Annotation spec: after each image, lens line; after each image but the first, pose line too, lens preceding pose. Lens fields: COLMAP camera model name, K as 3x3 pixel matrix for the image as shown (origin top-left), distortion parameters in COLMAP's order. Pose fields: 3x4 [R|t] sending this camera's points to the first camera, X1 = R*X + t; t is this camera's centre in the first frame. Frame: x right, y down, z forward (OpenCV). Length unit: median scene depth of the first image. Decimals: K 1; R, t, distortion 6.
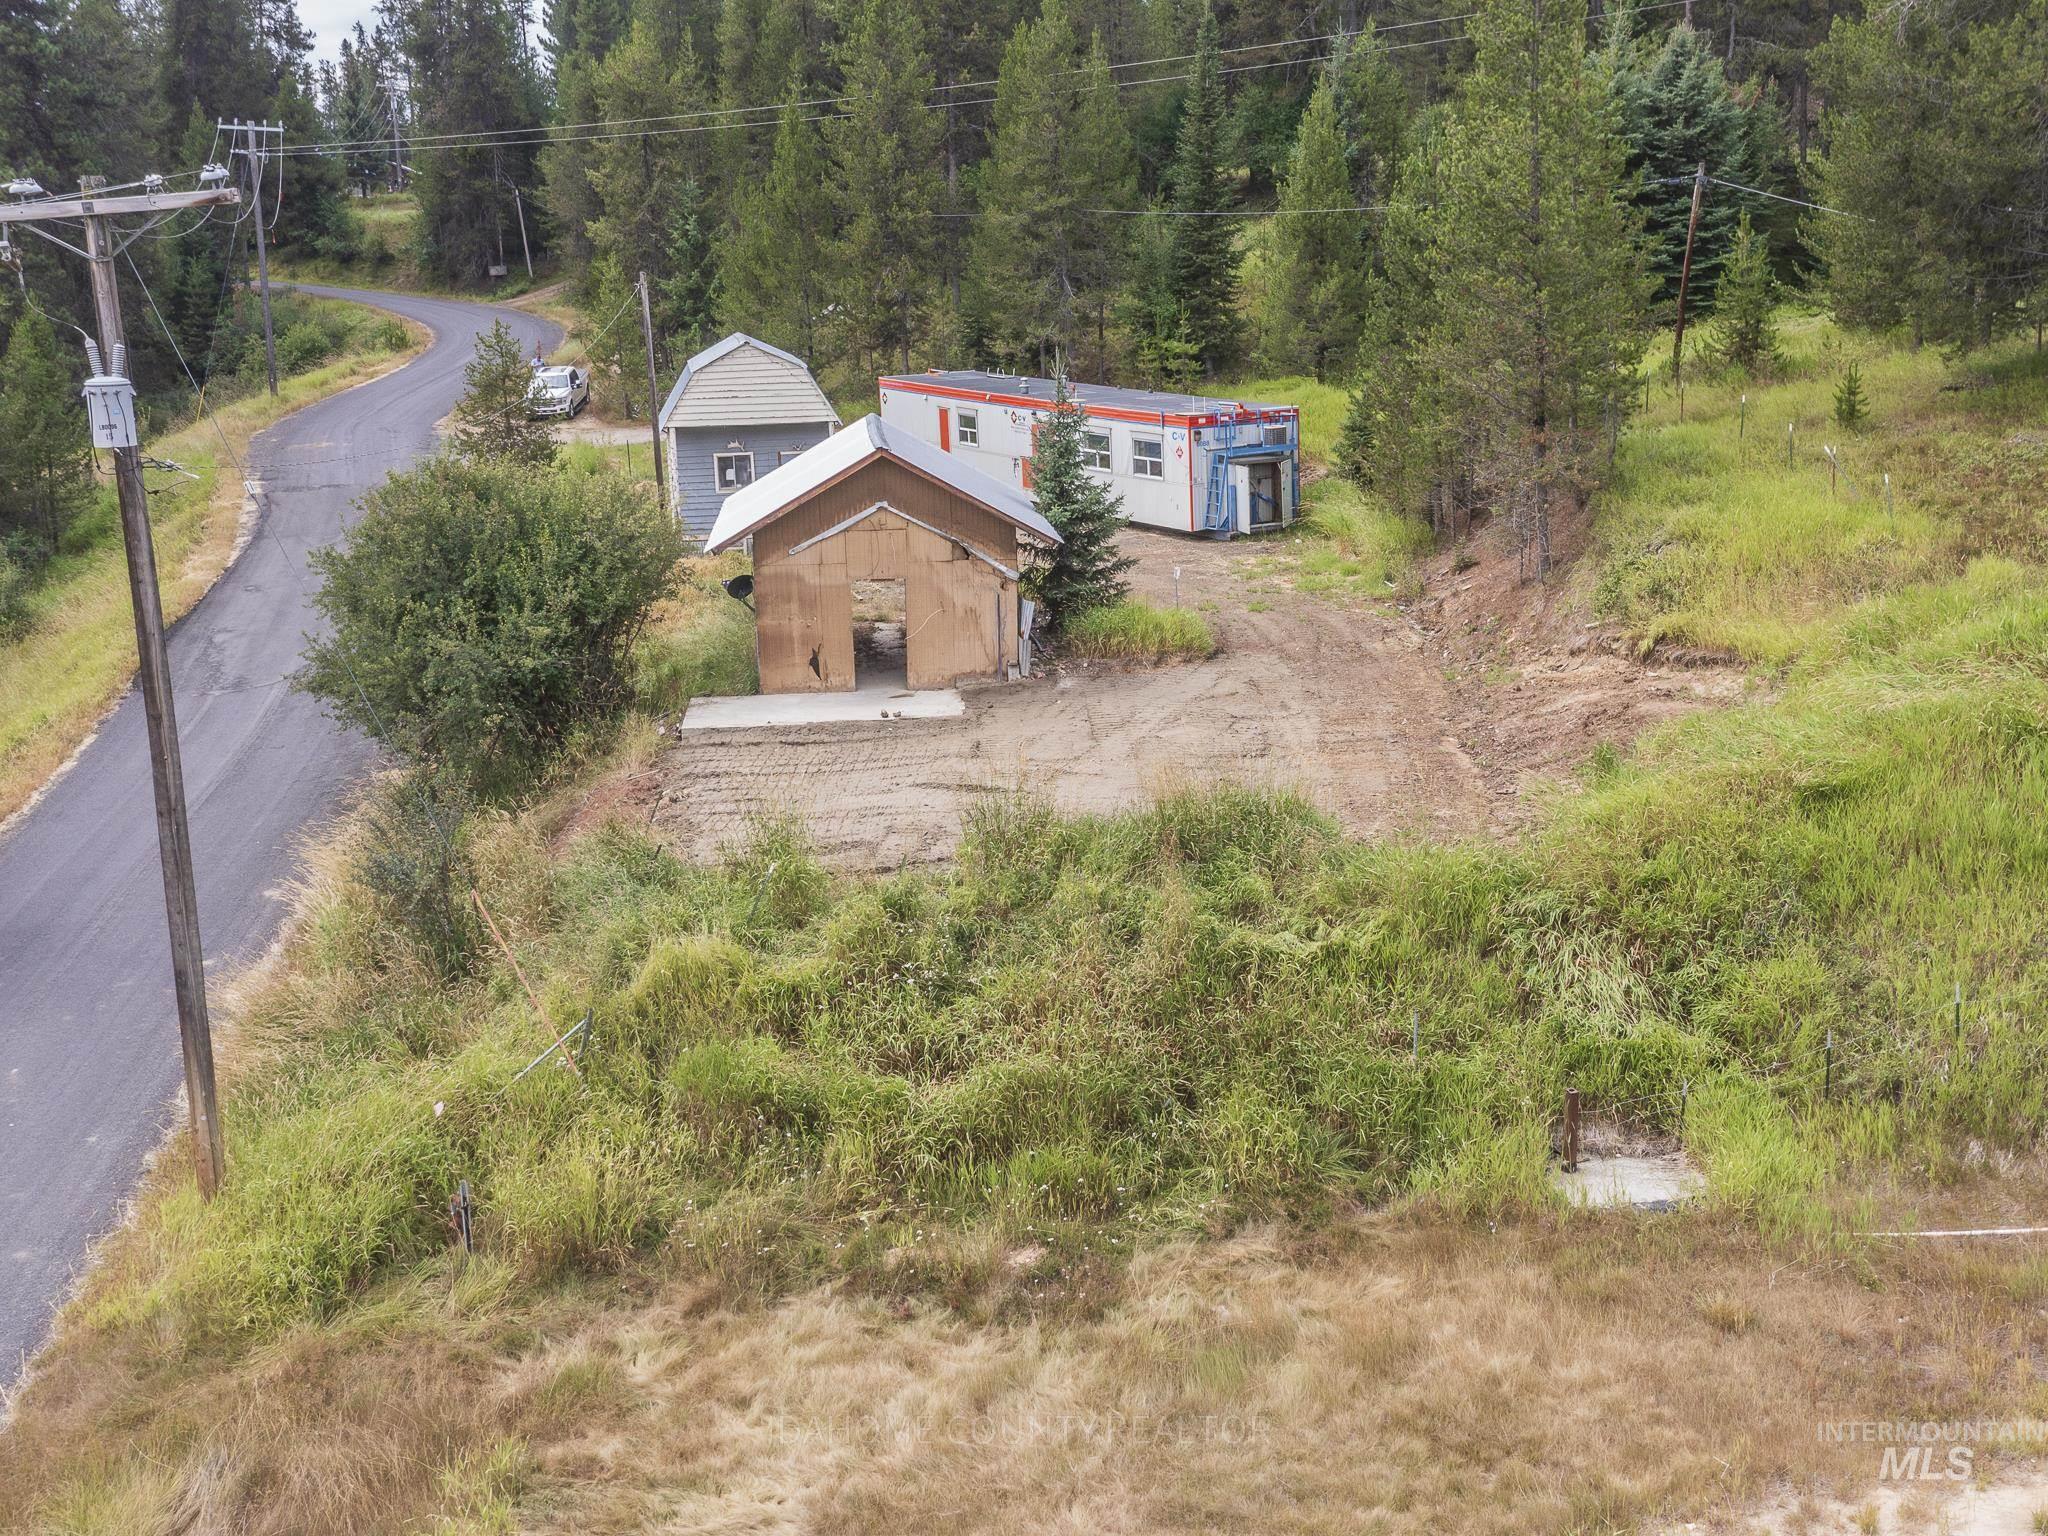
lens RADIAL K [[2379.4, 0, 1024.0], [0, 2379.4, 768.0], [0, 0, 1]] dist [-0.011514, 0.029885]
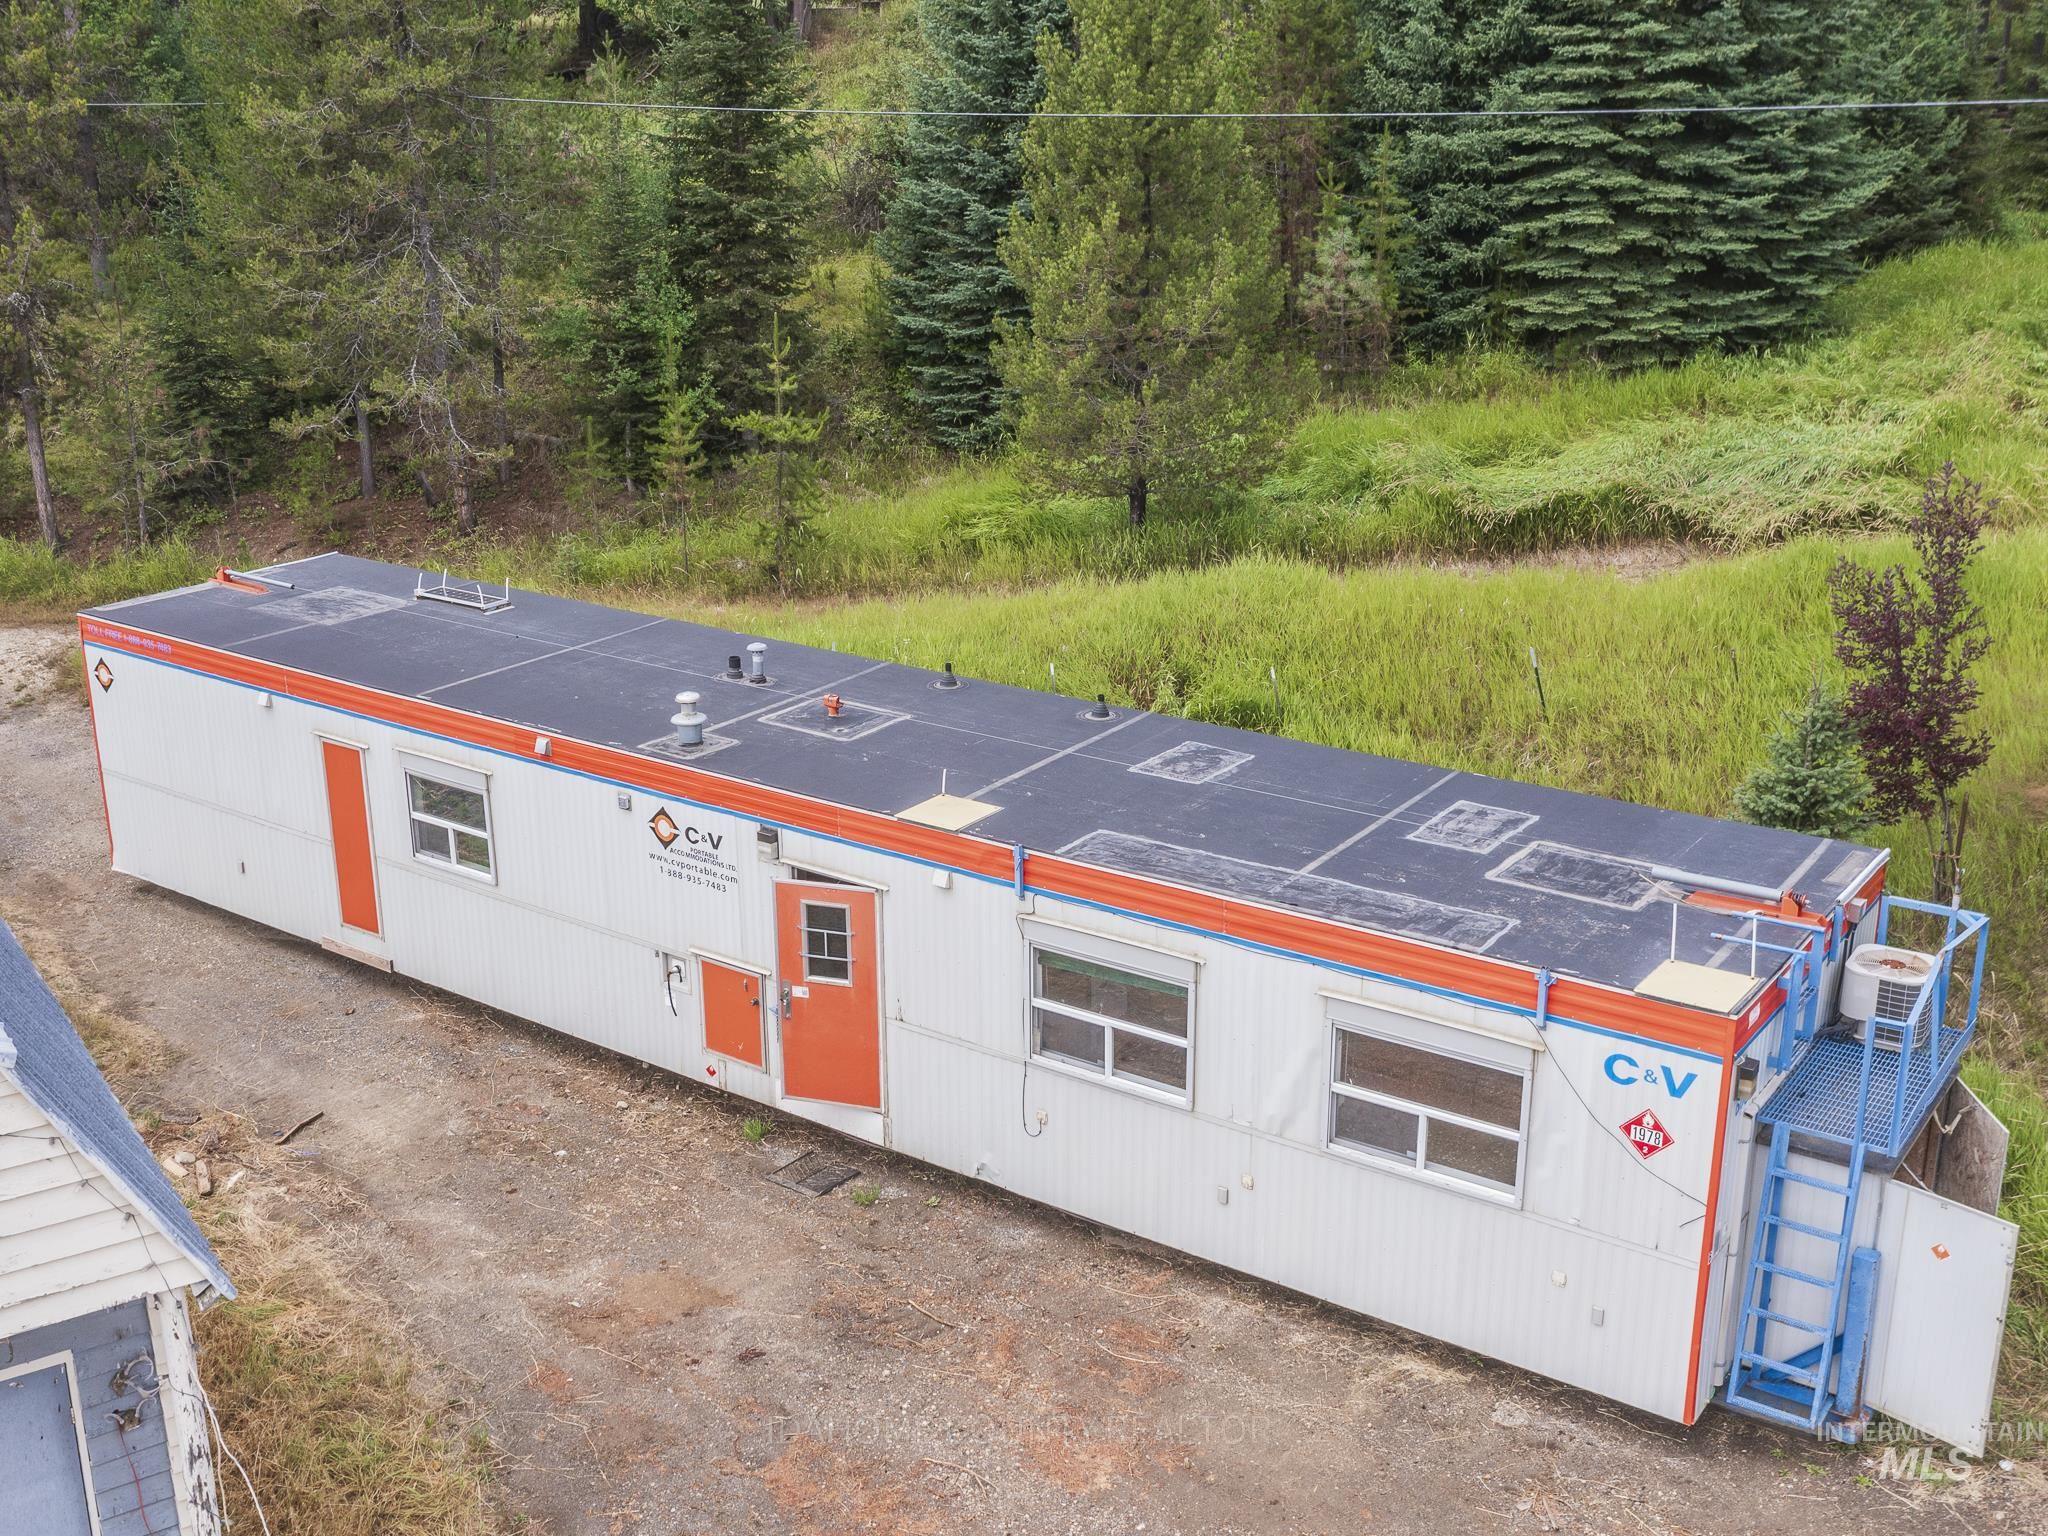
lens RADIAL K [[2379.4, 0, 1024.0], [0, 2379.4, 768.0], [0, 0, 1]] dist [-0.011514, 0.029885]
pose [[0.917628, -0.109279, 0.382121, -0.072056], [0.087149, 0.993383, 0.074807, -0.164102], [-0.387767, -0.035344, 0.921079, 0.670352]]
